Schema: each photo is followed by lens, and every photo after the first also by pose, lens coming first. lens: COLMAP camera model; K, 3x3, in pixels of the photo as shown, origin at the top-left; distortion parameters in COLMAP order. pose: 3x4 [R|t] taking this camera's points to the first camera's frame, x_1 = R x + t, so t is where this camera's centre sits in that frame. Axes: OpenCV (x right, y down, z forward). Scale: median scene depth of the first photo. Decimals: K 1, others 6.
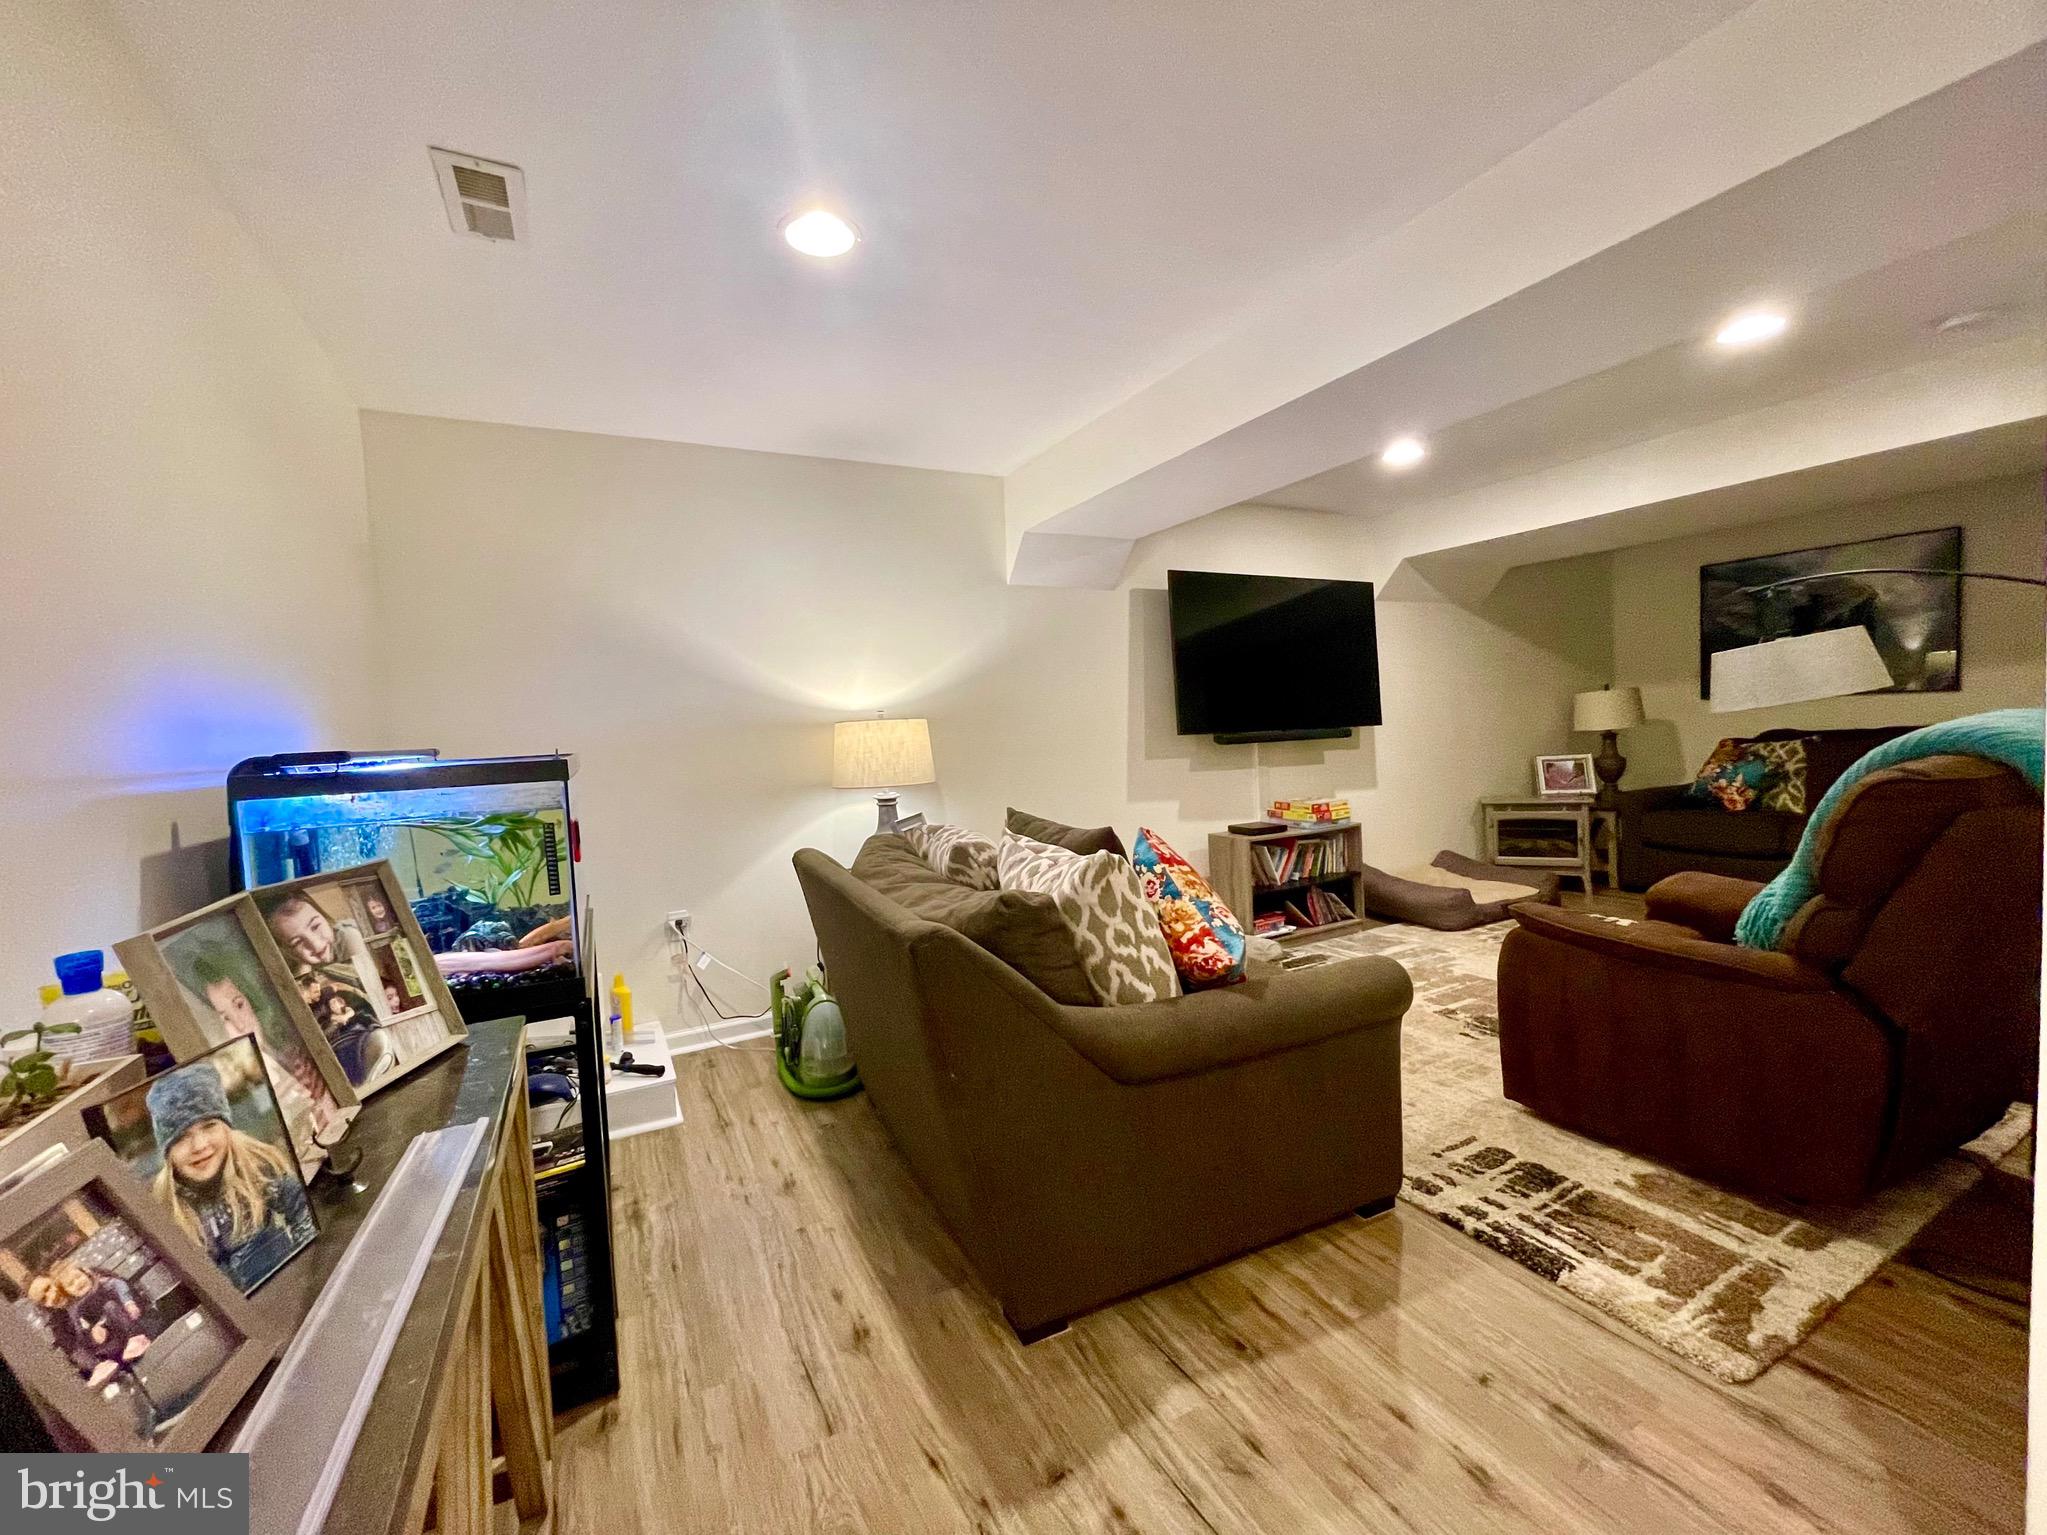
lens RADIAL K [[838.5, 0, 1022.4], [0, 838.5, 763.8], [0, 0, 1]] dist [-0.002886, -0.000280]
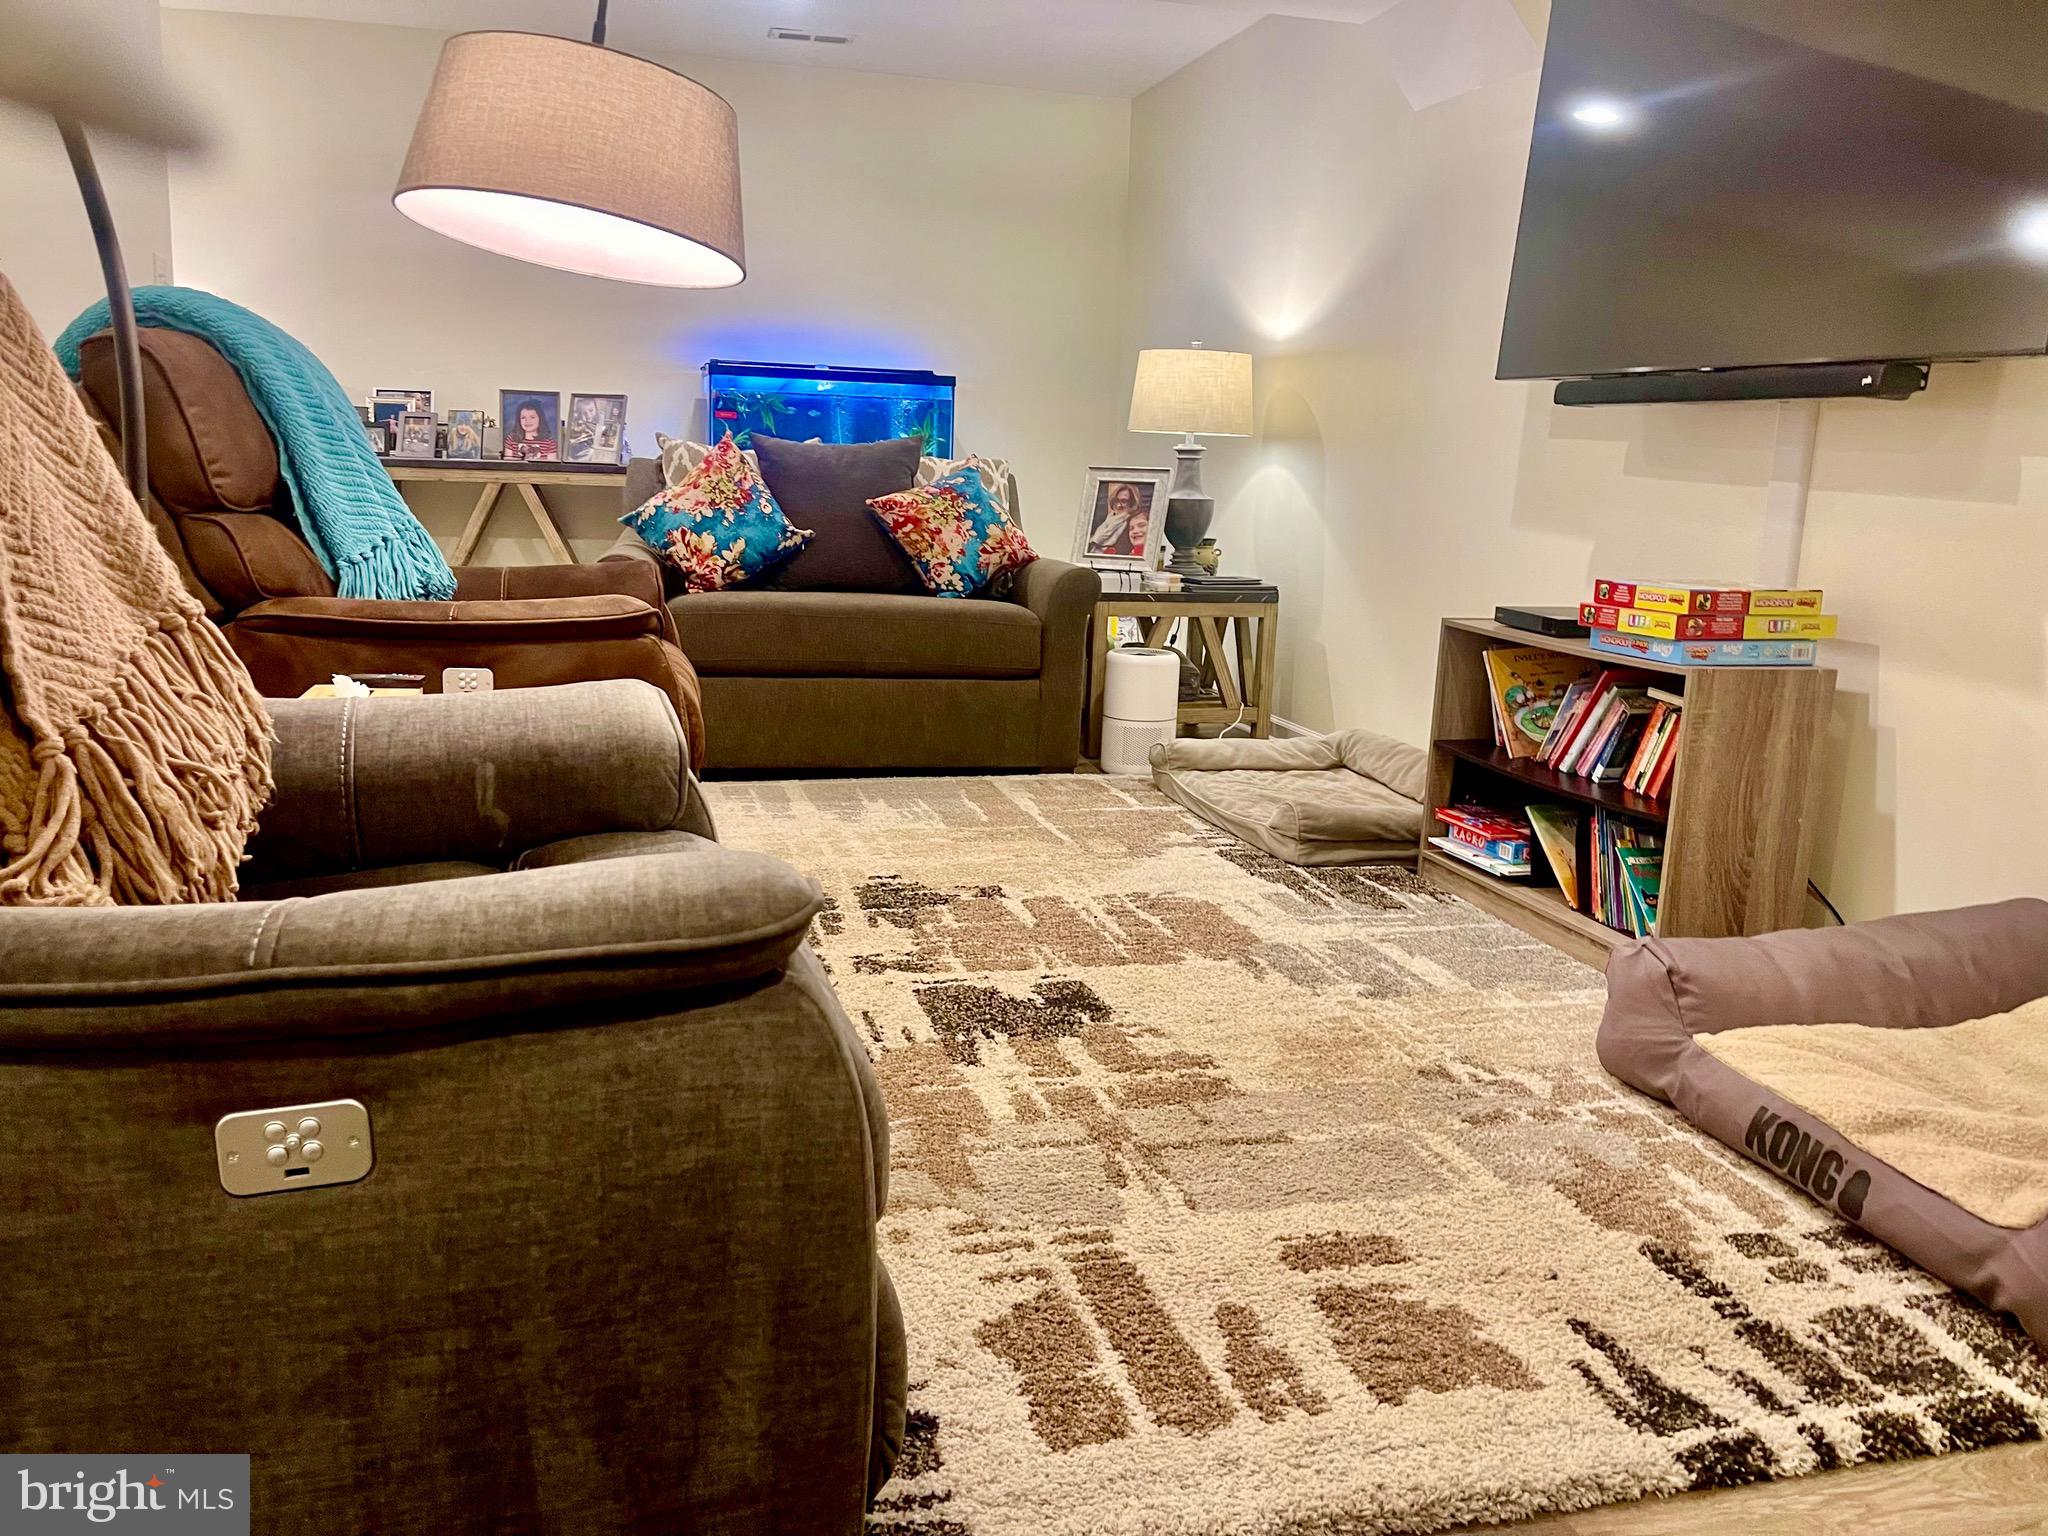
lens RADIAL K [[1522.3, 0, 1023.2], [0, 1522.3, 757.6], [0, 0, 1]] dist [0.060801, -0.063667]
pose [[-0.205168, 0.231255, -0.951014, 1.079459], [-0.075267, 0.965079, 0.250913, -0.025420], [0.975828, 0.123059, -0.180598, 0.902206]]
